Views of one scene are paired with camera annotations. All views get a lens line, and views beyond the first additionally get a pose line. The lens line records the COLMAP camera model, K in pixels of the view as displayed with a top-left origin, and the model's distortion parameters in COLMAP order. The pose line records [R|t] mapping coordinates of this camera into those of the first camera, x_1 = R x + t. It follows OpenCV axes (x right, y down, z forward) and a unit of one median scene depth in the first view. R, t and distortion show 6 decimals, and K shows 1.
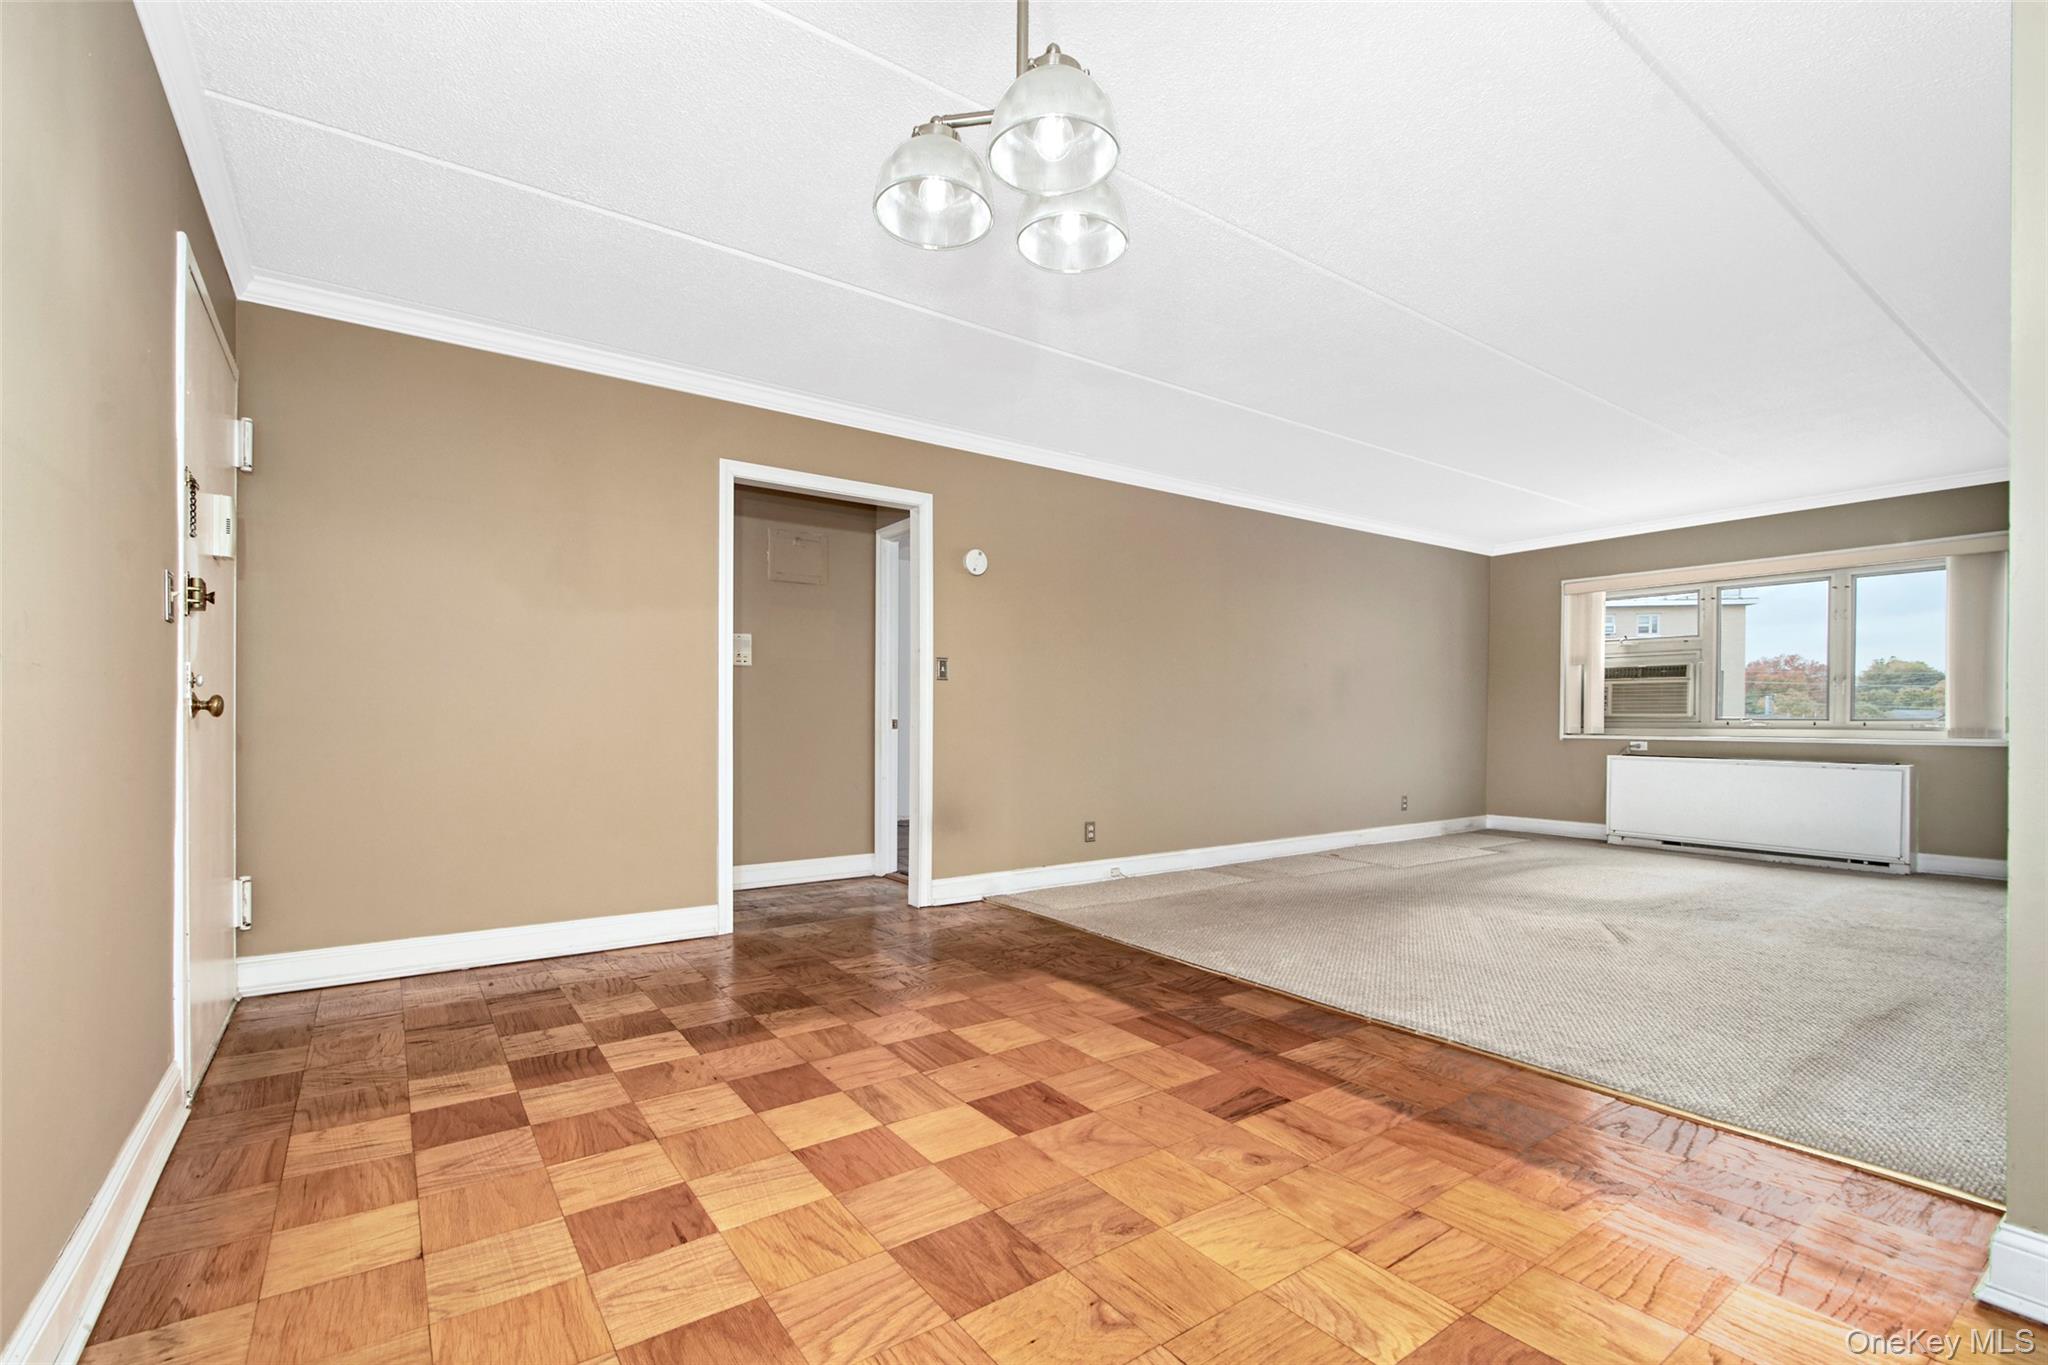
lens RADIAL K [[889.1, 0, 978.8], [0, 889.1, 728.7], [0, 0, 1]] dist [-0.001216, -0.001172]
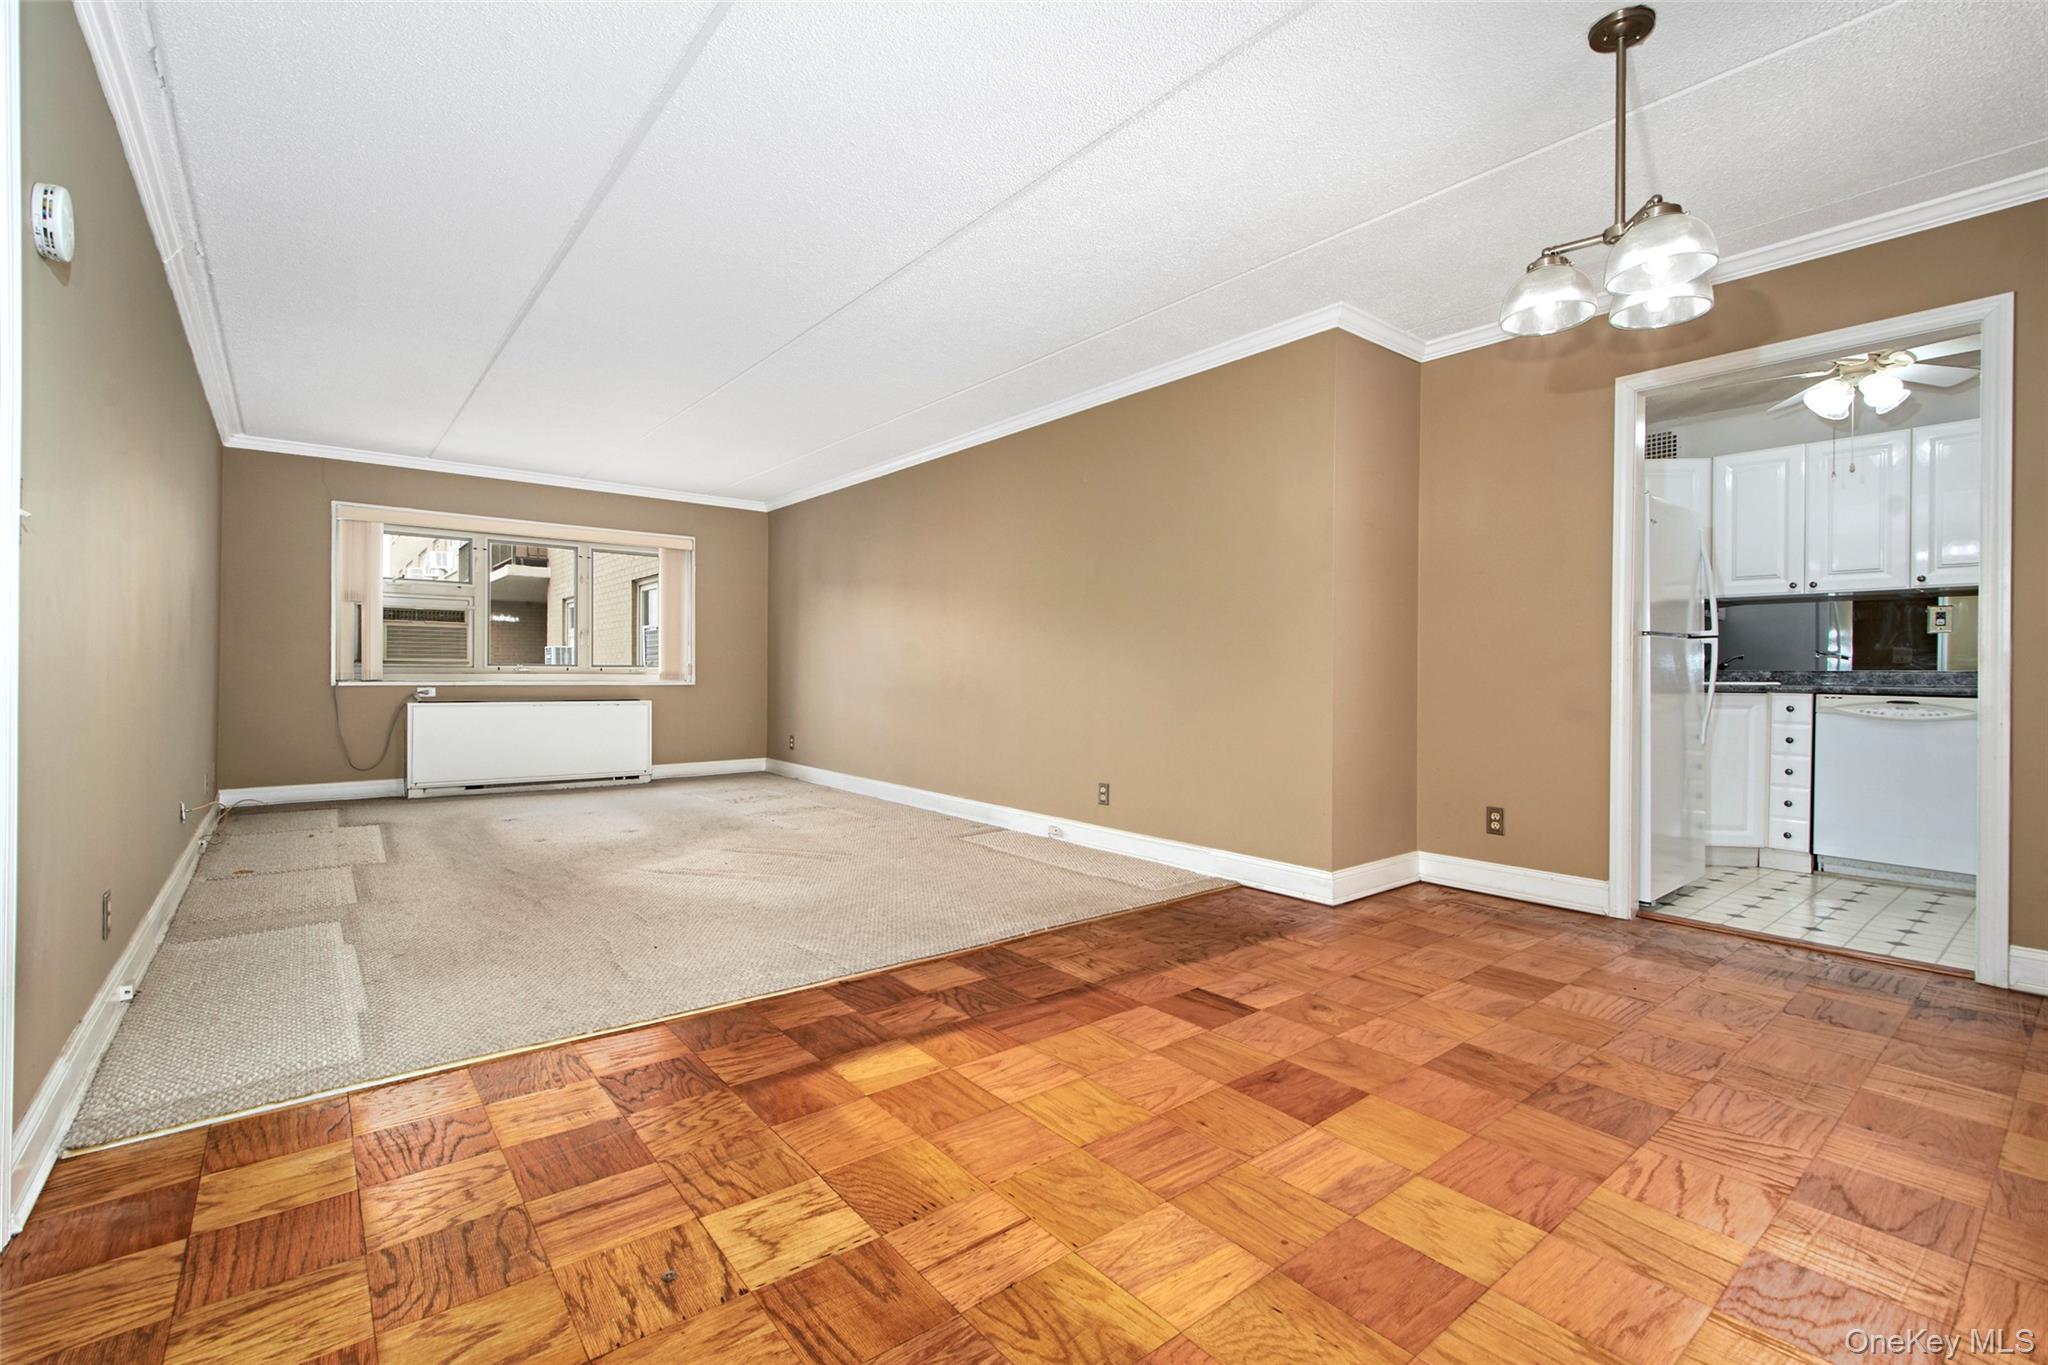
lens RADIAL K [[889.1, 0, 1031.9], [0, 889.1, 672.2], [0, 0, 1]] dist [-0.001216, -0.001172]
pose [[-0.086525, -0.002157, 0.996247, -0.614750], [0.002396, 0.999994, 0.002373, -0.006399], [-0.996247, 0.002592, -0.086520, 0.997525]]
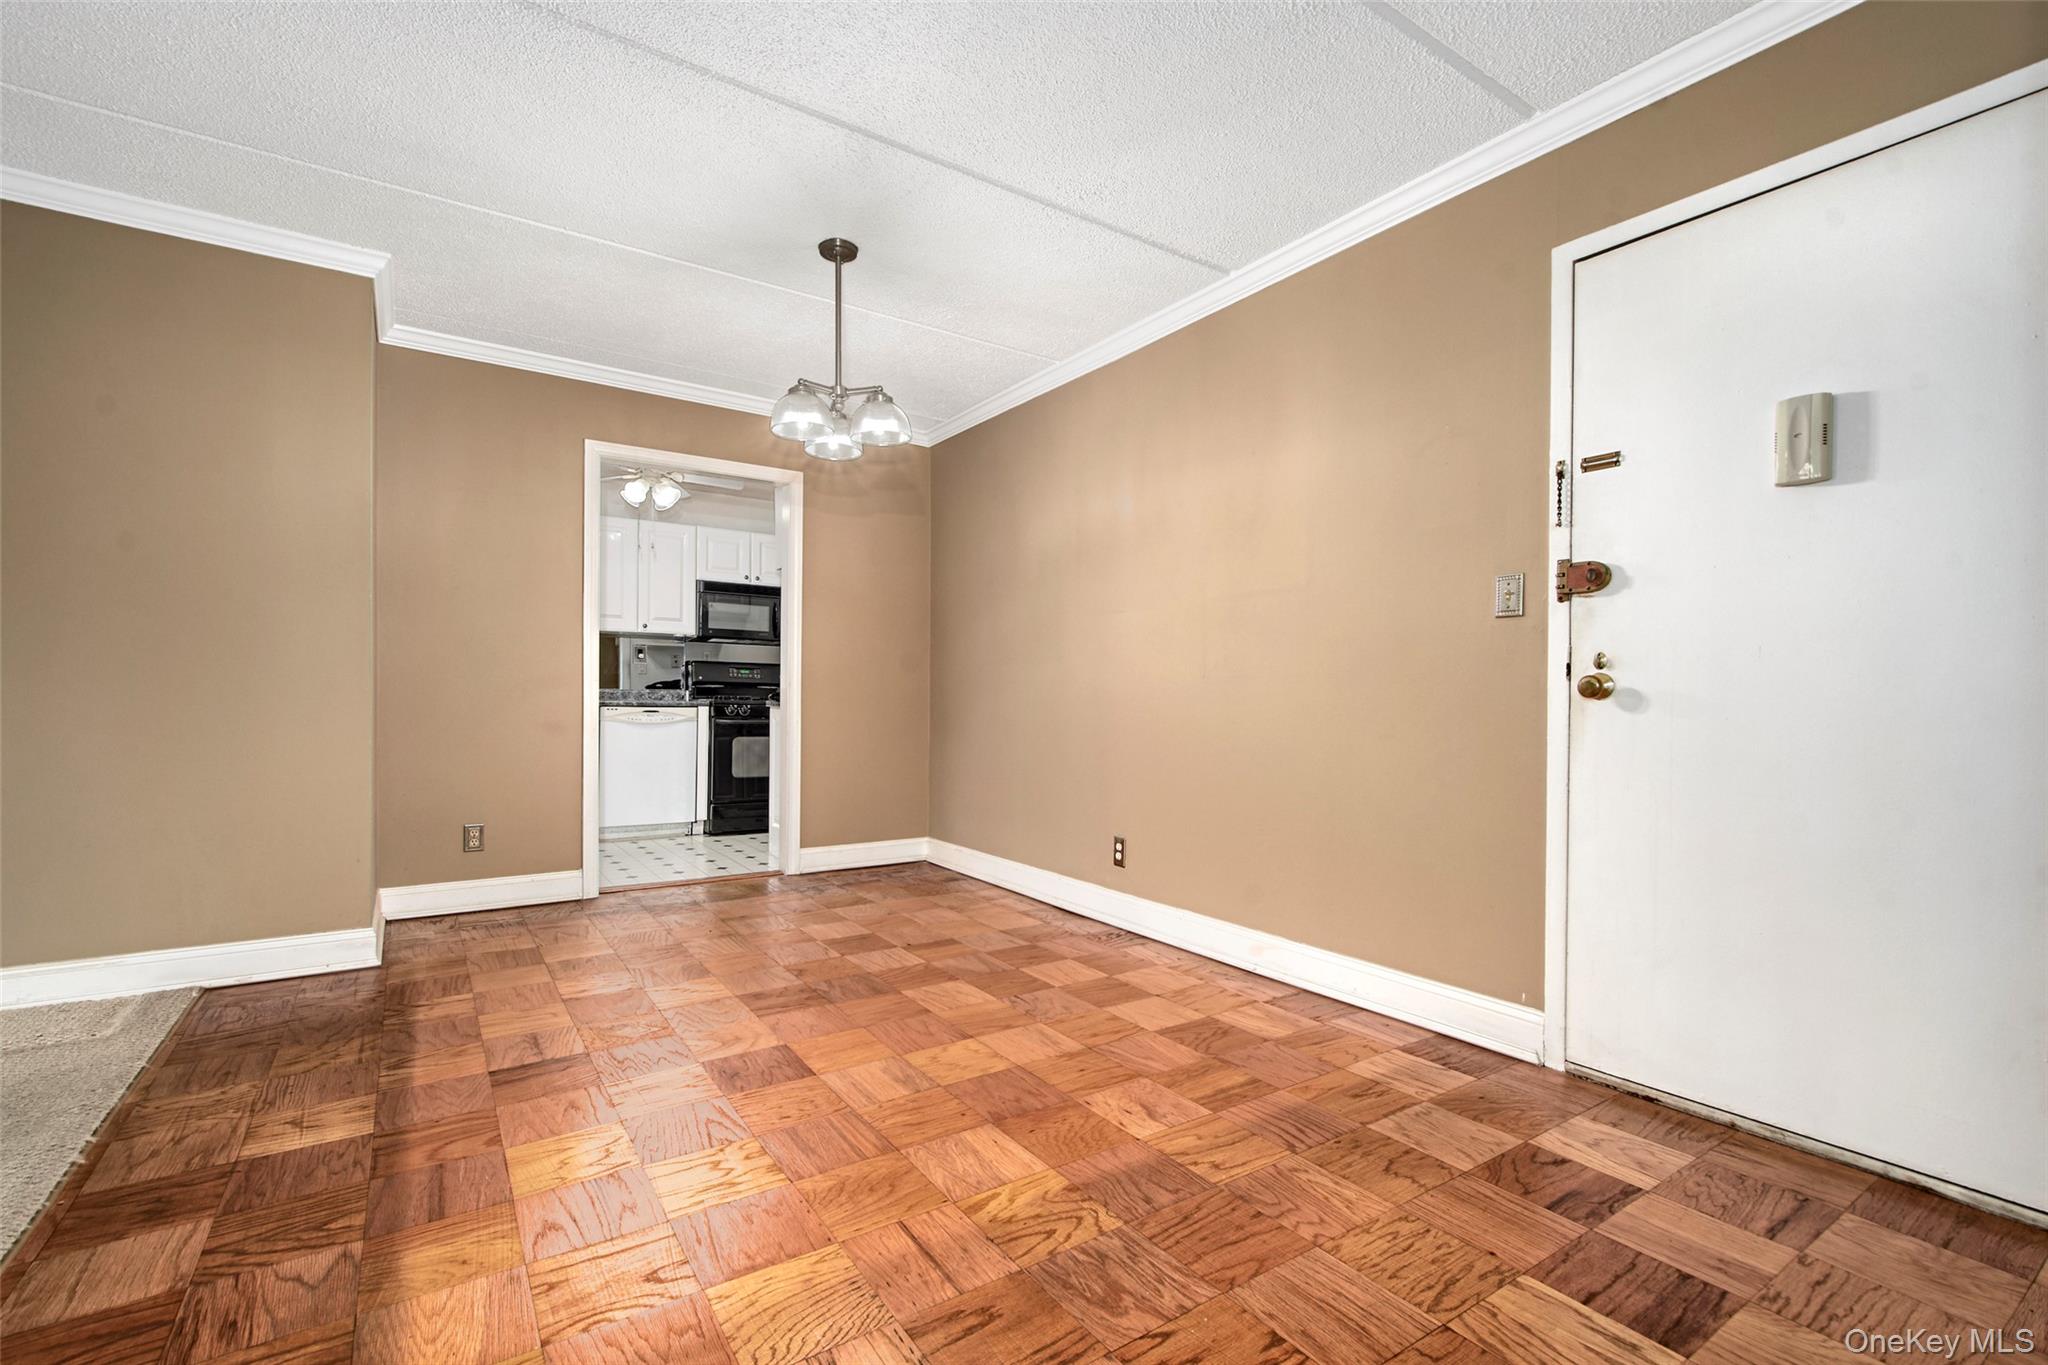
lens RADIAL K [[889.1, 0, 974.2], [0, 889.1, 700.6], [0, 0, 1]] dist [-0.001216, -0.001172]
pose [[-0.999250, -0.005970, 0.038255, -0.168610], [-0.005450, 0.999892, 0.013684, -0.008371], [-0.038333, 0.013465, -0.999174, 1.478335]]
